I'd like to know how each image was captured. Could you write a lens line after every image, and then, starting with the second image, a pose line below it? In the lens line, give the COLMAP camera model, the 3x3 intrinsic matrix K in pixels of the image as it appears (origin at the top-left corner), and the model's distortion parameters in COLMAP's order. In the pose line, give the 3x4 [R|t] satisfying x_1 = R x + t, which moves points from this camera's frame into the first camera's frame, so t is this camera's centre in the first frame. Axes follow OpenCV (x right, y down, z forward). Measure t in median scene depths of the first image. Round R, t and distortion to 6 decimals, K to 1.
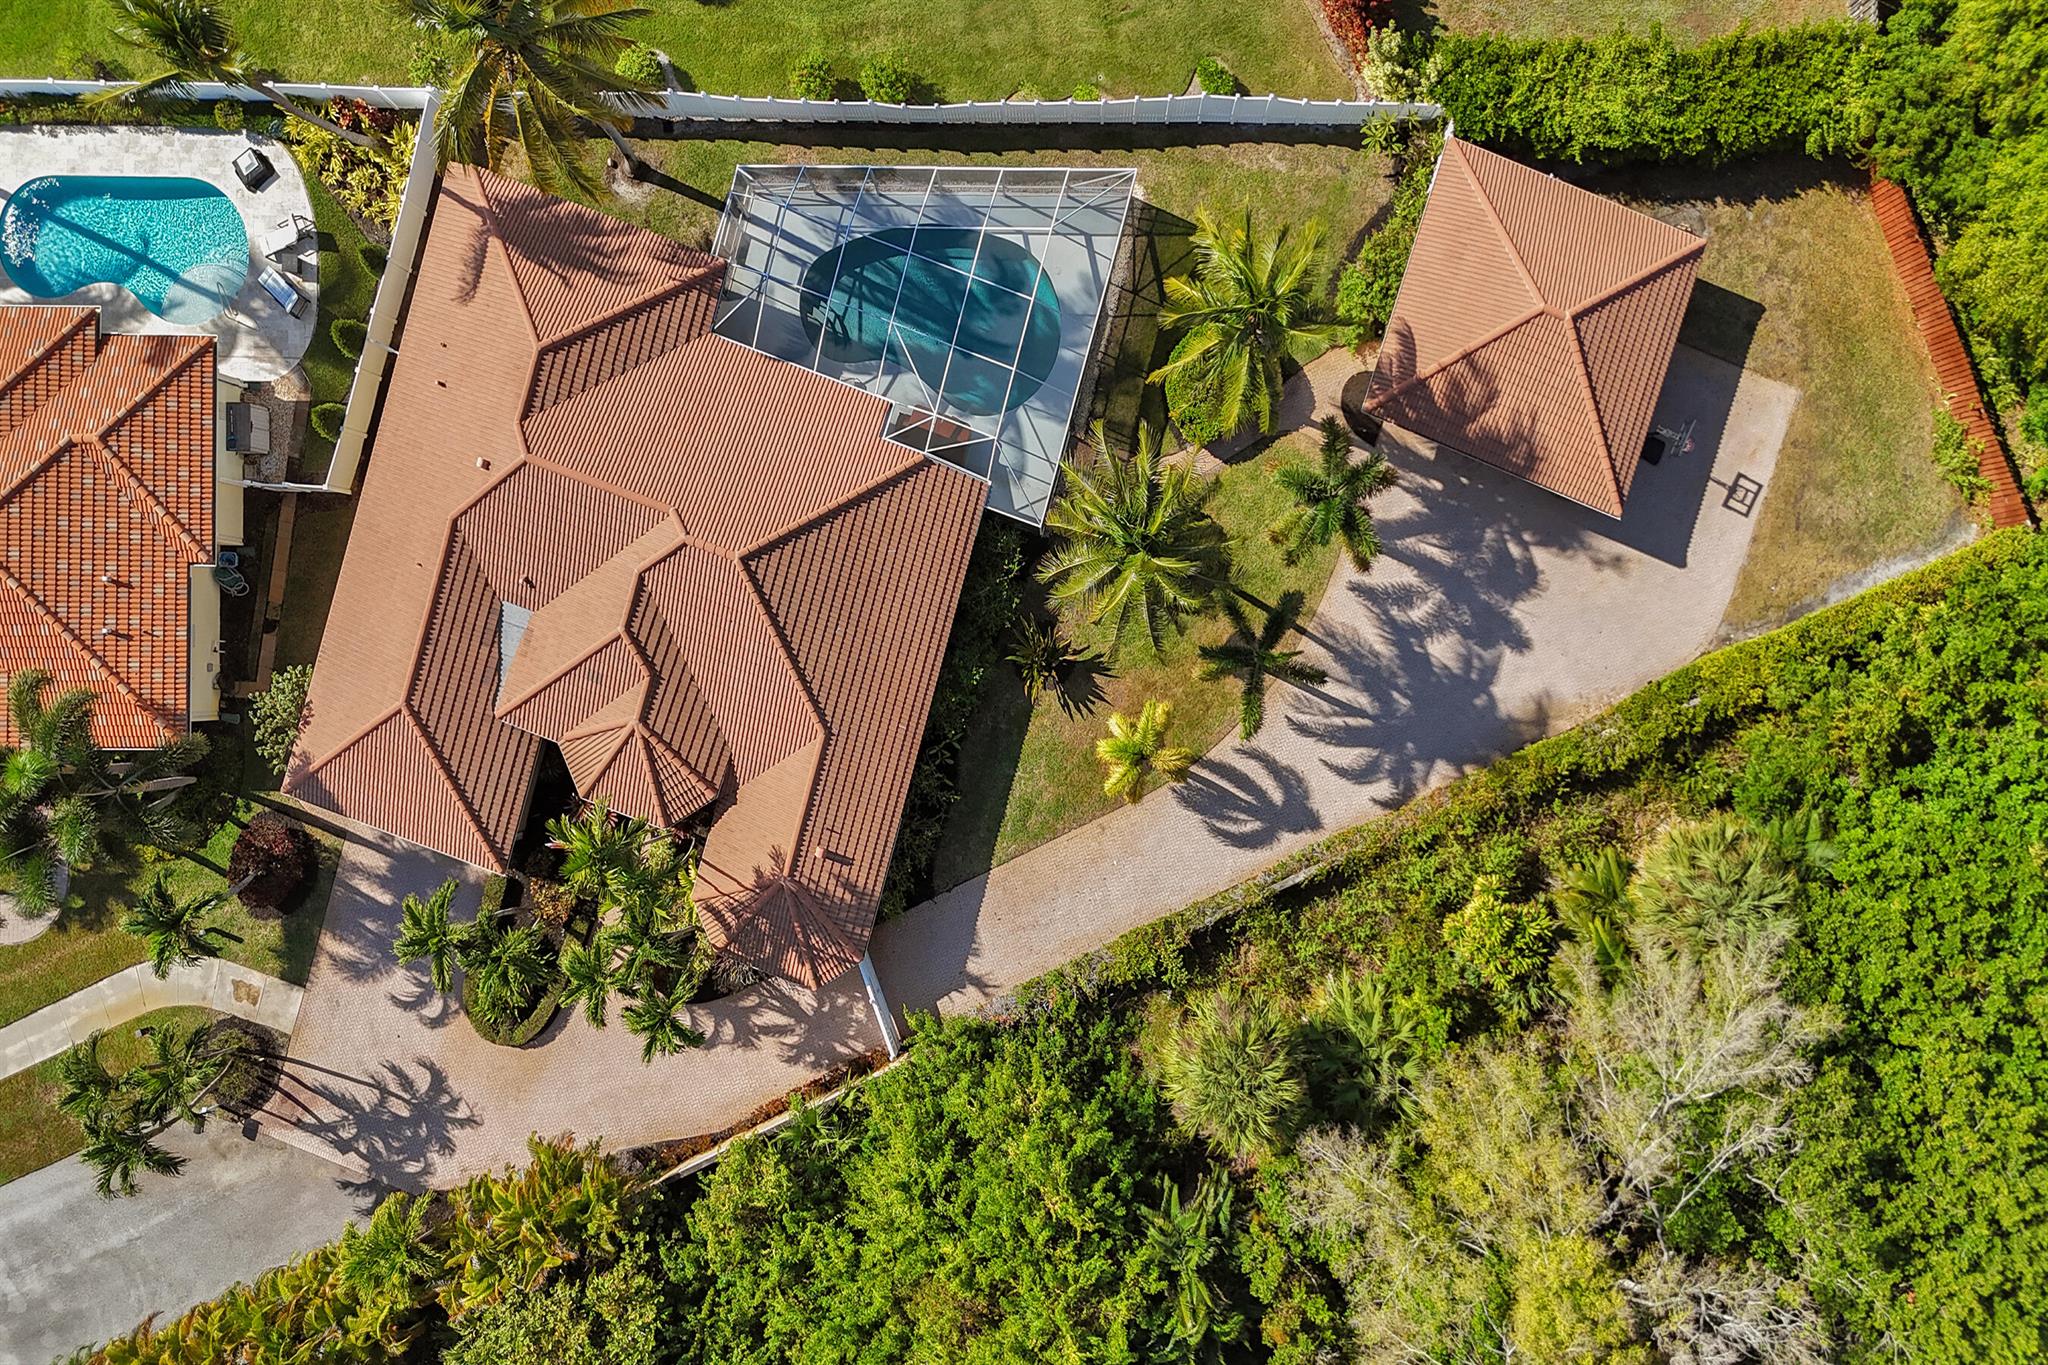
lens RADIAL K [[1482.7, 0, 1026.1], [0, 1482.7, 622.7], [0, 0, 1]] dist [0.078356, -0.075014]
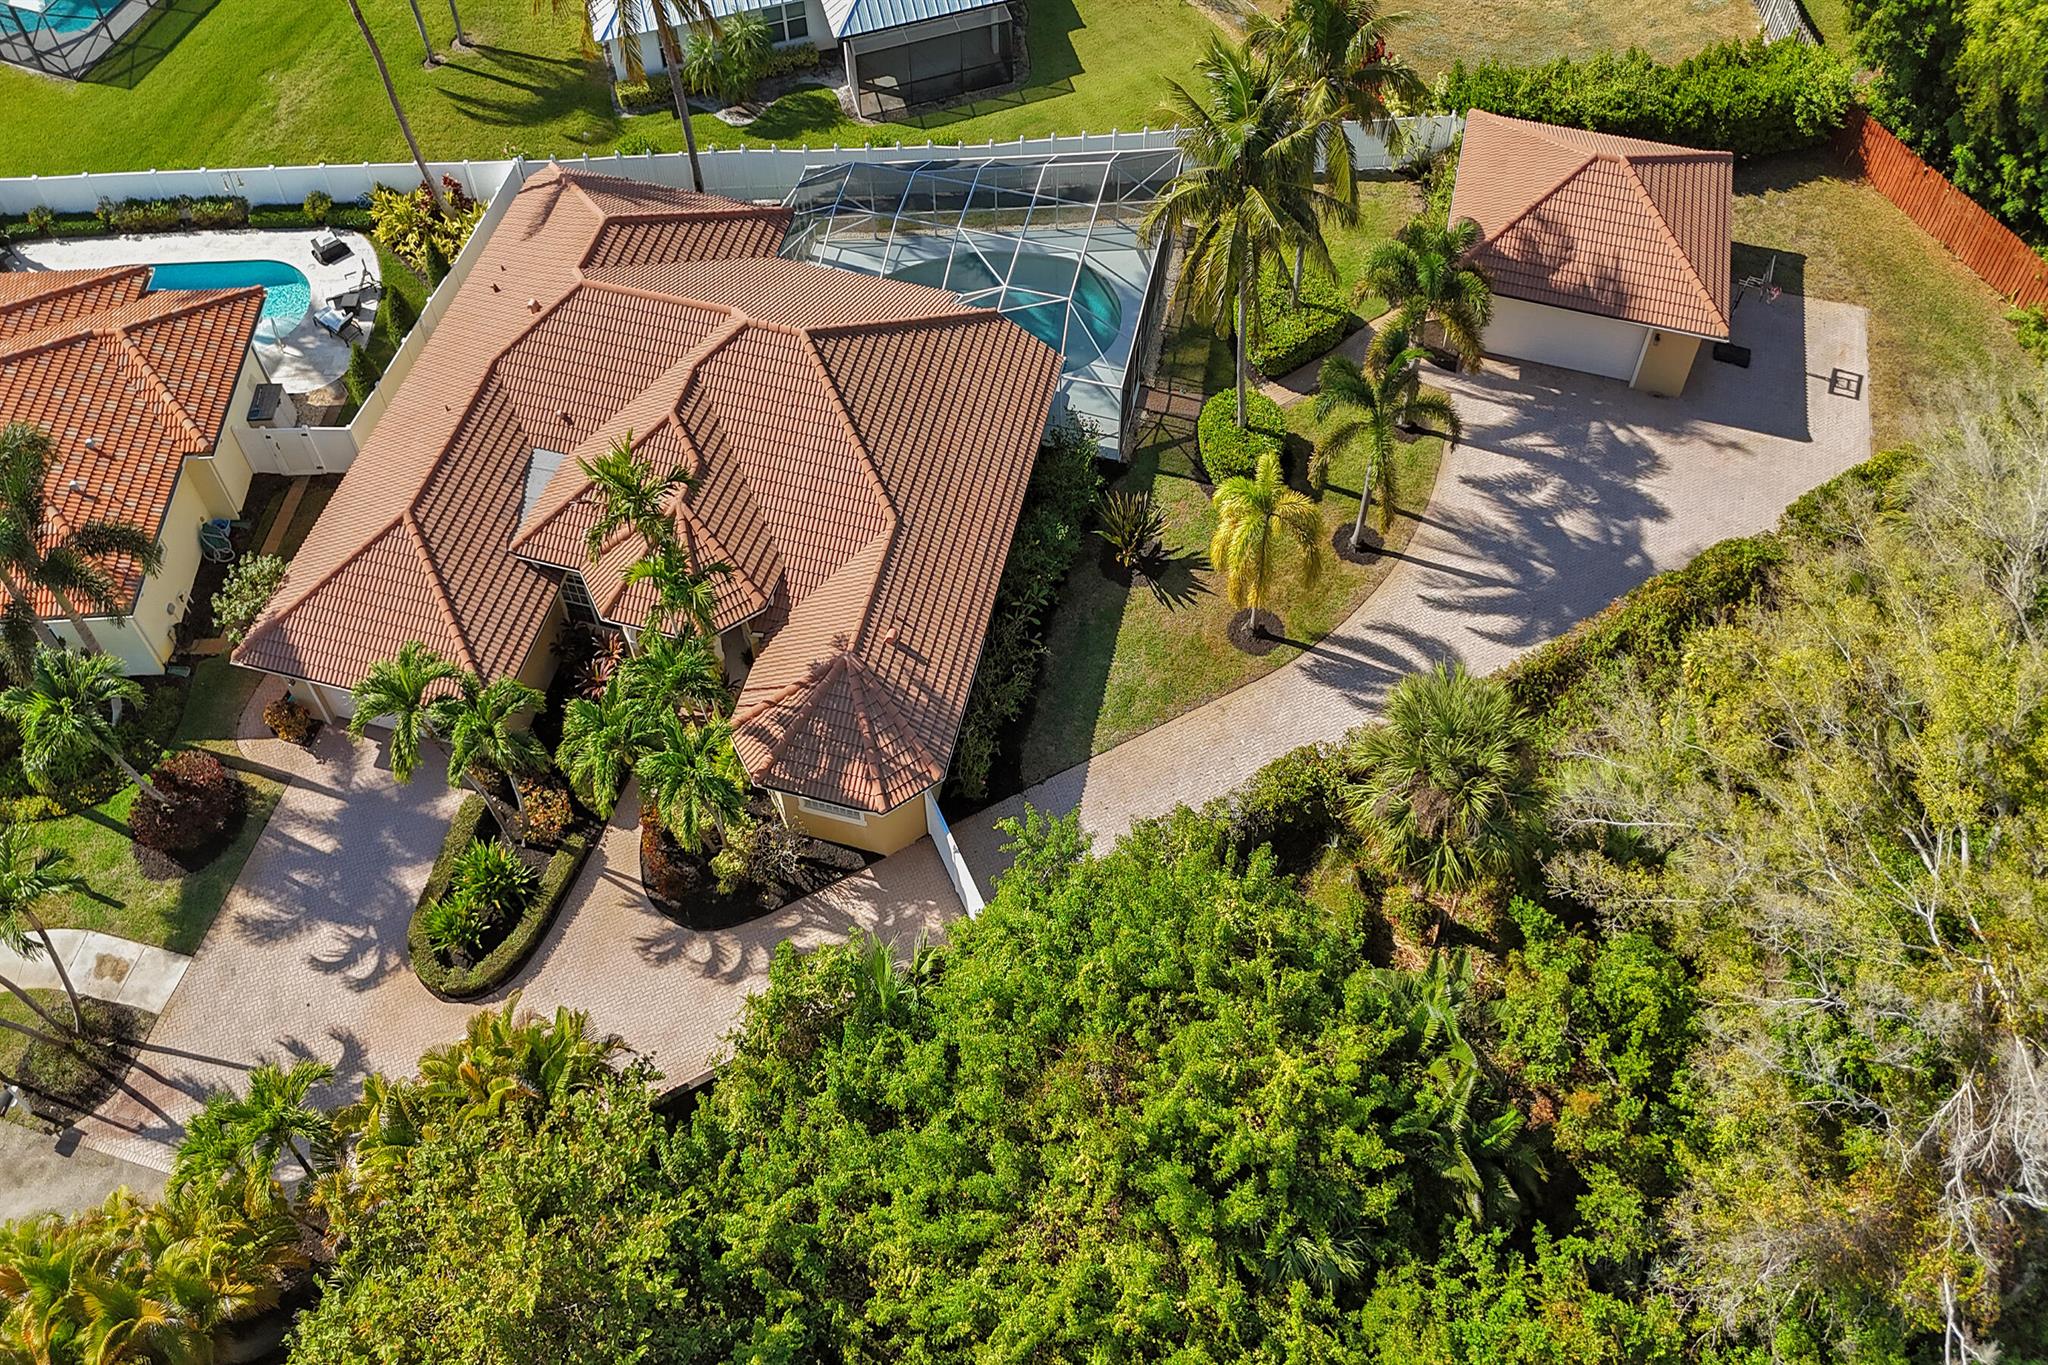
lens RADIAL K [[1526.0, 0, 1057.3], [0, 1526.0, 683.7], [0, 0, 1]] dist [0.072548, -0.059829]
pose [[0.998199, -0.044445, 0.040289, -0.077033], [0.059096, 0.843929, -0.533190, 0.596541], [-0.010304, 0.534610, 0.845036, 0.281054]]
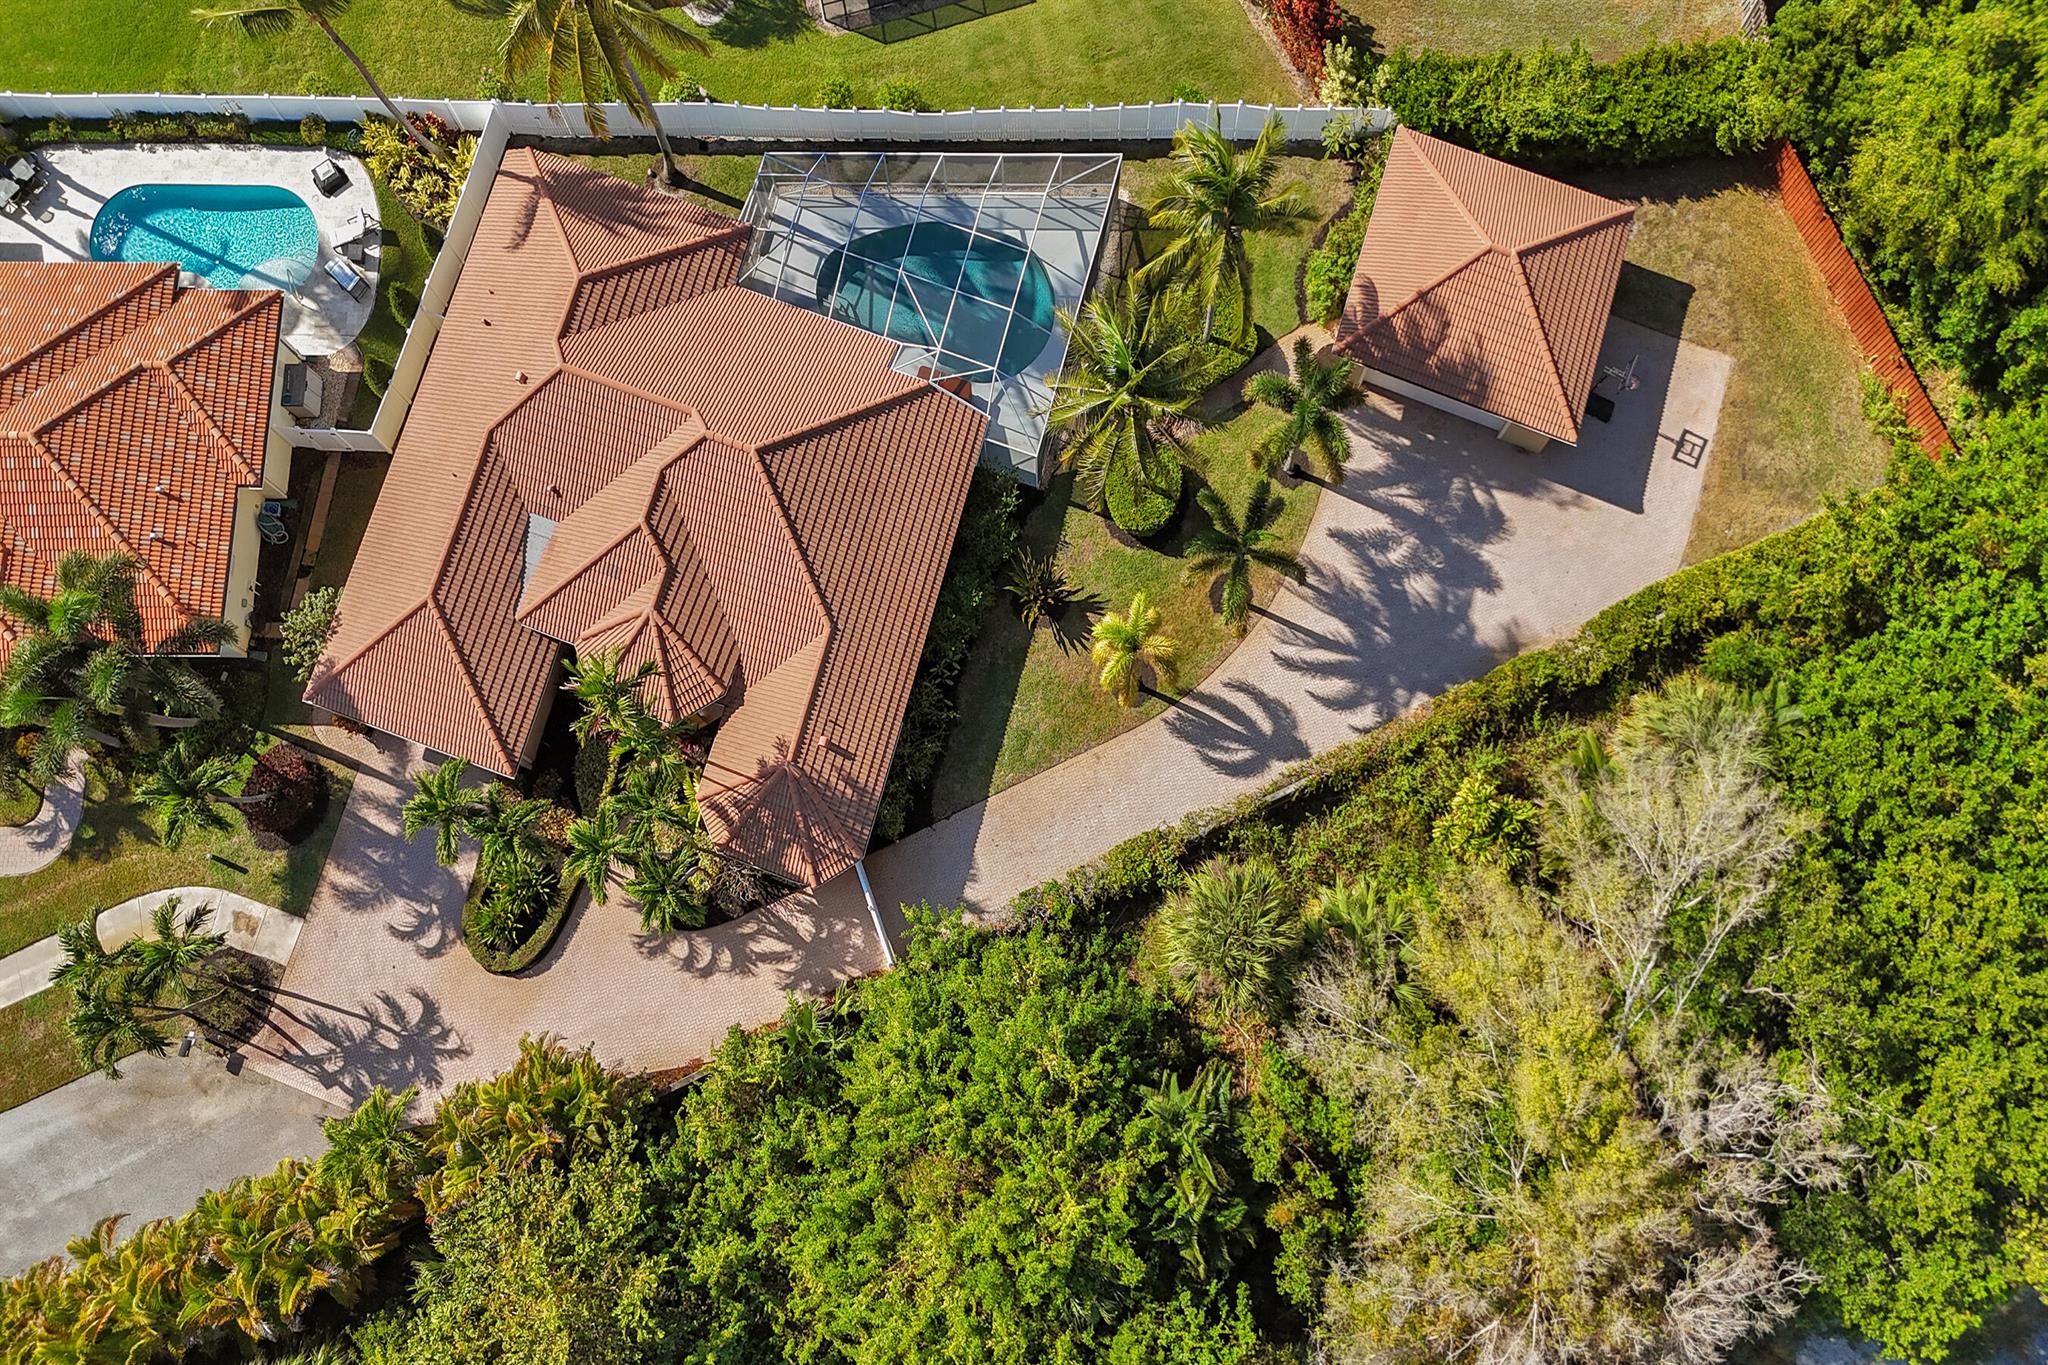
lens RADIAL K [[1455.6, 0, 1027.2], [0, 1455.6, 637.9], [0, 0, 1]] dist [0.074741, -0.069064]
pose [[0.999995, 0.000108, 0.003121, -0.000408], [0.000522, 0.979578, -0.201062, 0.270402], [-0.003079, 0.201063, 0.979573, -0.003654]]
